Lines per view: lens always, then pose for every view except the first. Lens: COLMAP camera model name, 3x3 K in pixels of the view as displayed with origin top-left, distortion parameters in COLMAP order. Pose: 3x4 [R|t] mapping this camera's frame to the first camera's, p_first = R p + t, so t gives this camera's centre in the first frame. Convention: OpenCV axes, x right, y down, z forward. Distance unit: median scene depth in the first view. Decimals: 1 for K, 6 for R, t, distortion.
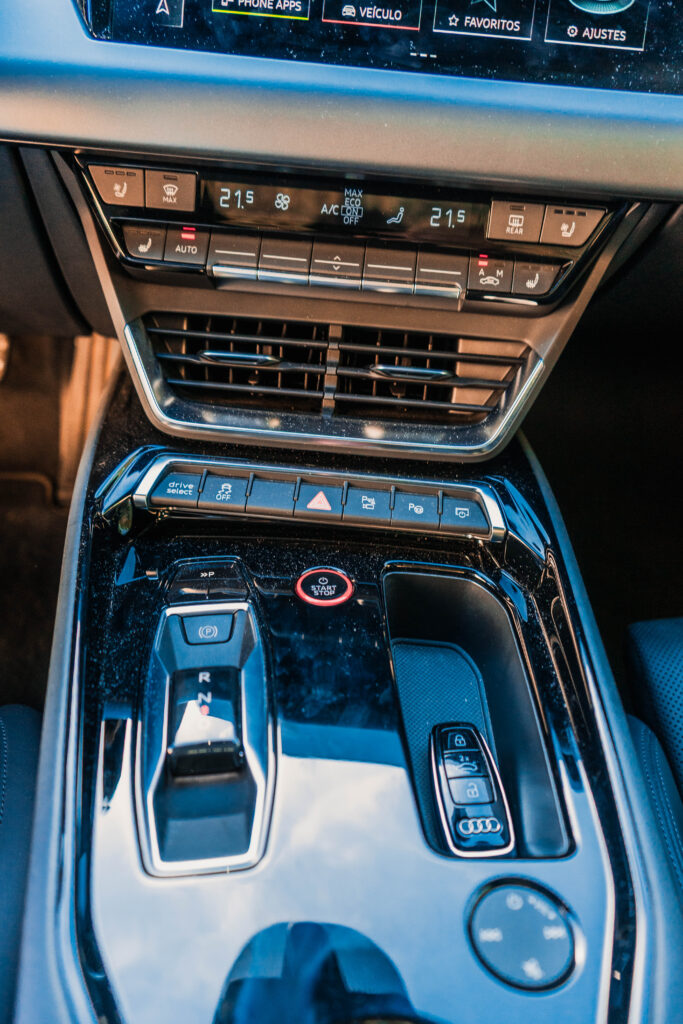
lens RADIAL K [[823.8, 0, 340.7], [0, 823.8, 512.3], [0, 0, 1]] dist [-0.005597, 0.006453]
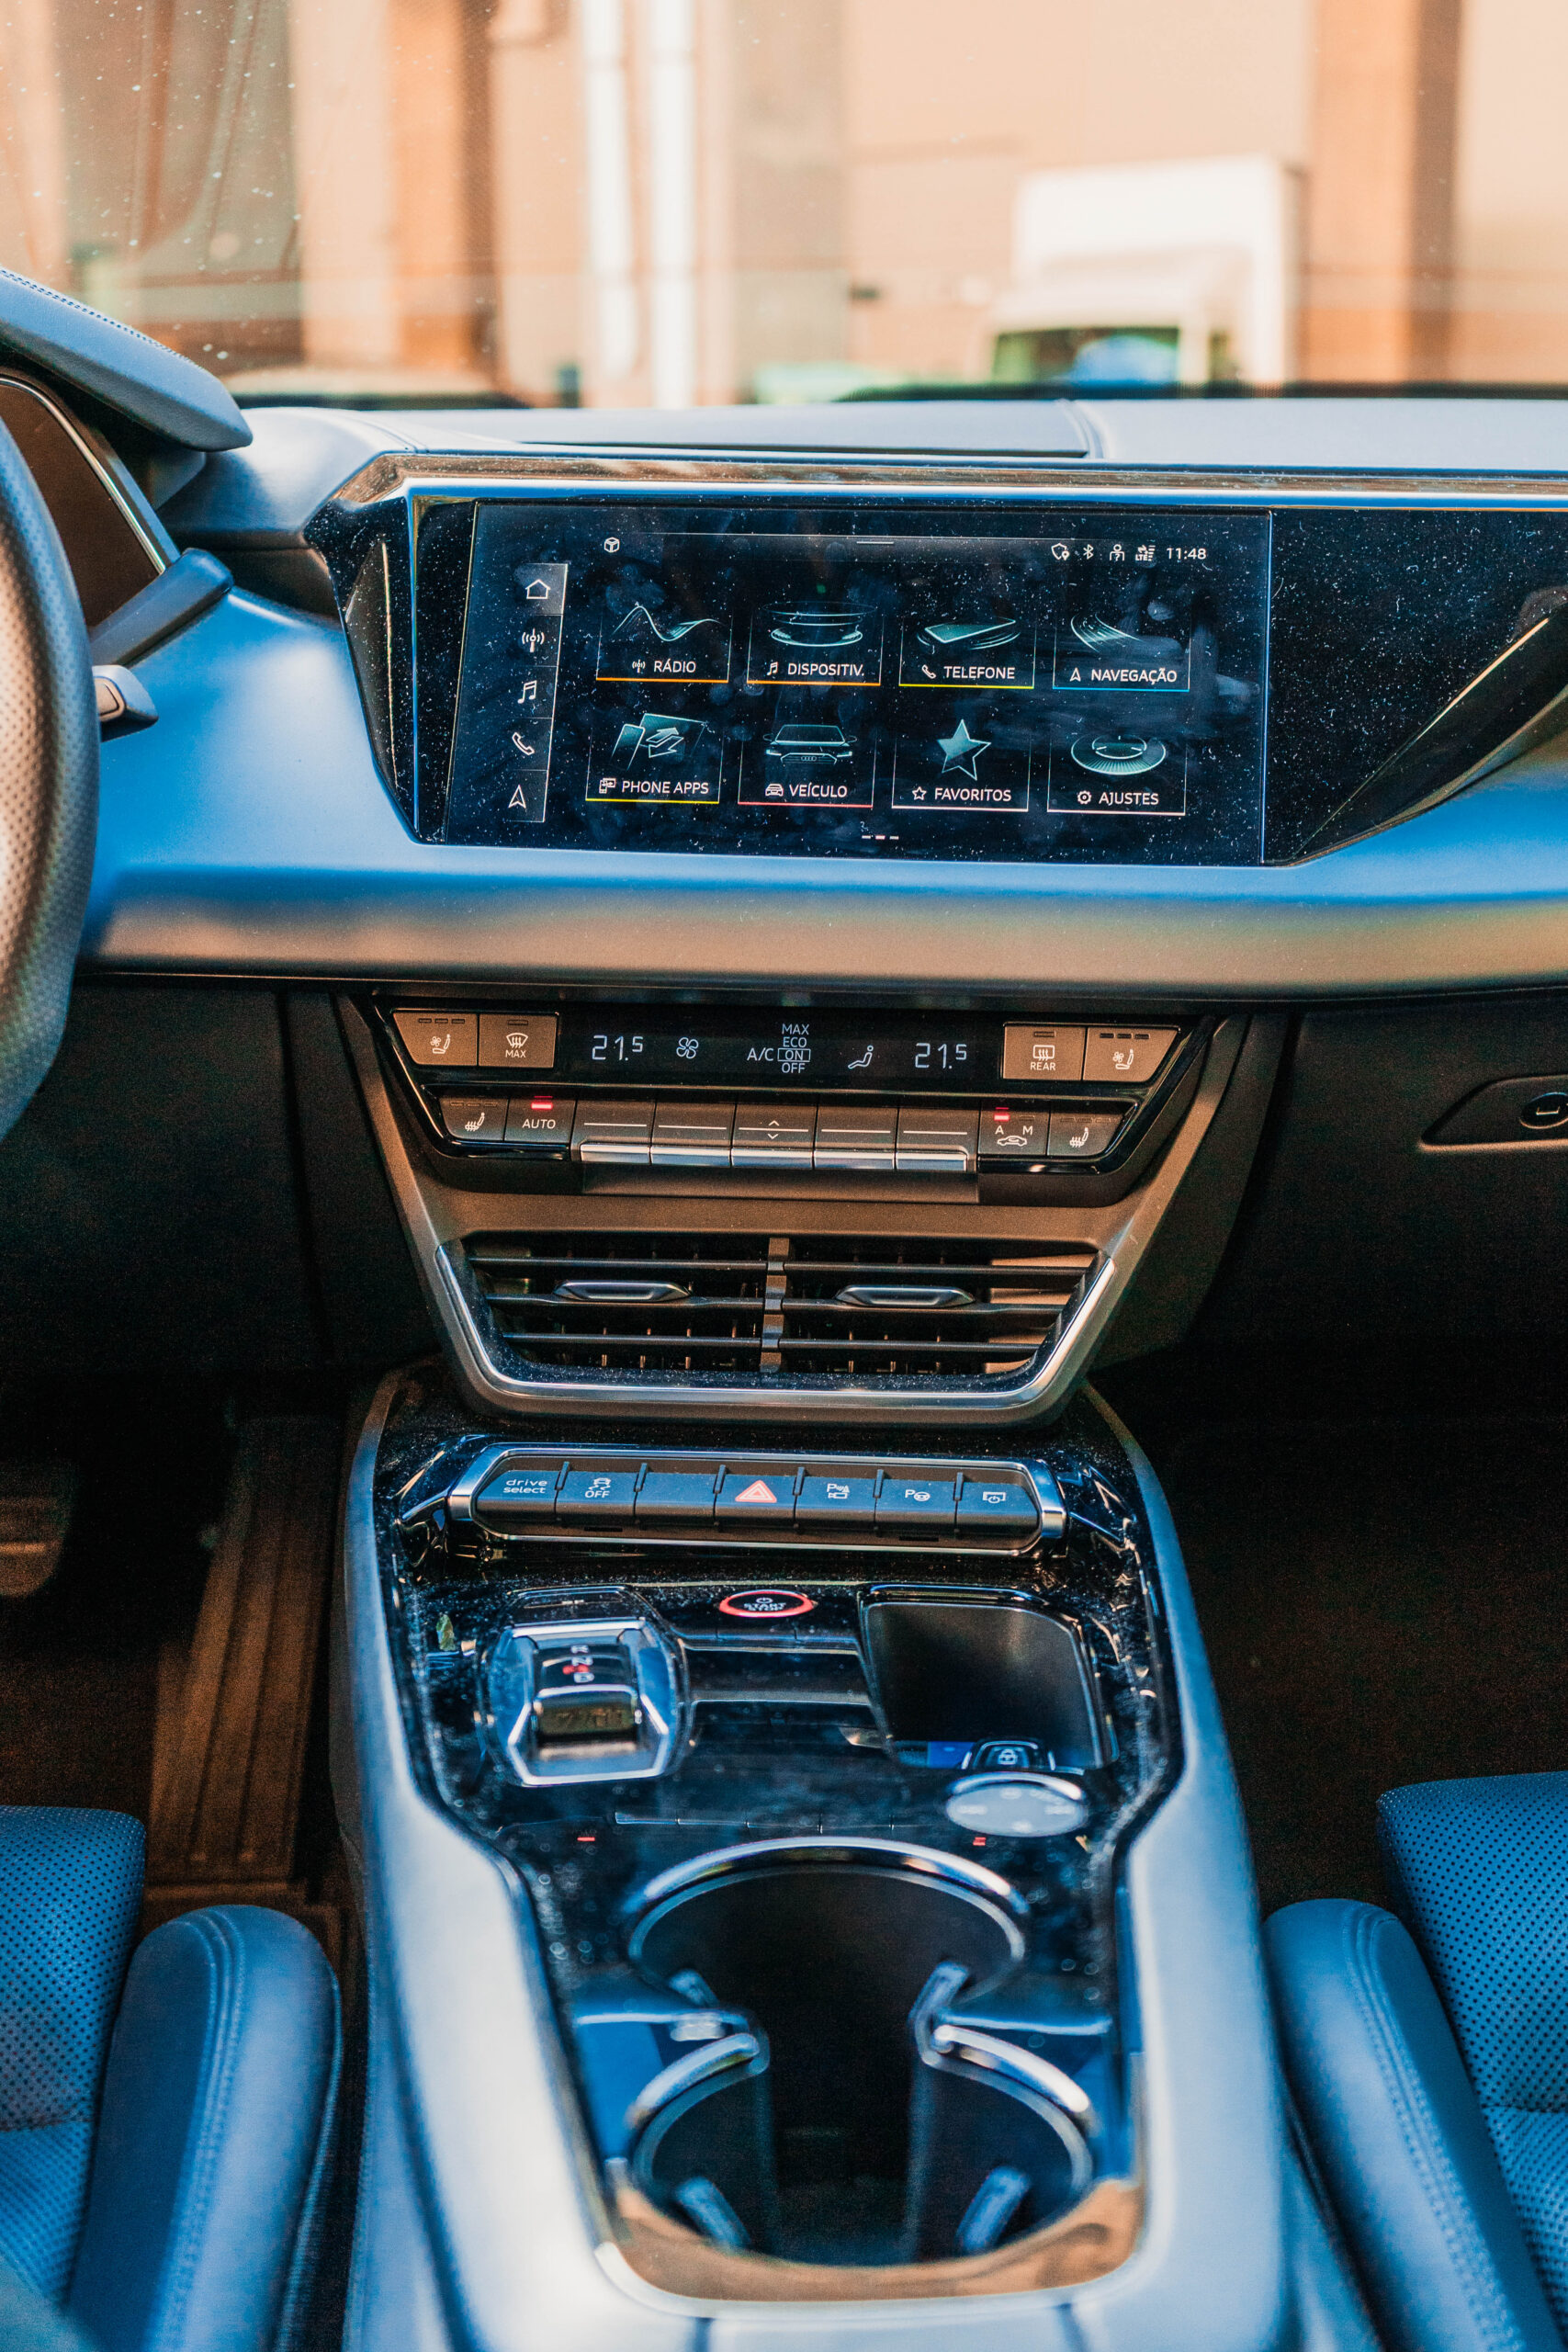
lens RADIAL K [[3096.0, 0, 784.3], [0, 3096.0, 1175.5], [0, 0, 1]] dist [0.025467, 0.000000]
pose [[0.998128, -0.048604, -0.037130, 0.091555], [0.028343, 0.905503, -0.423392, 0.754346], [0.054200, 0.421546, 0.905186, -1.171858]]
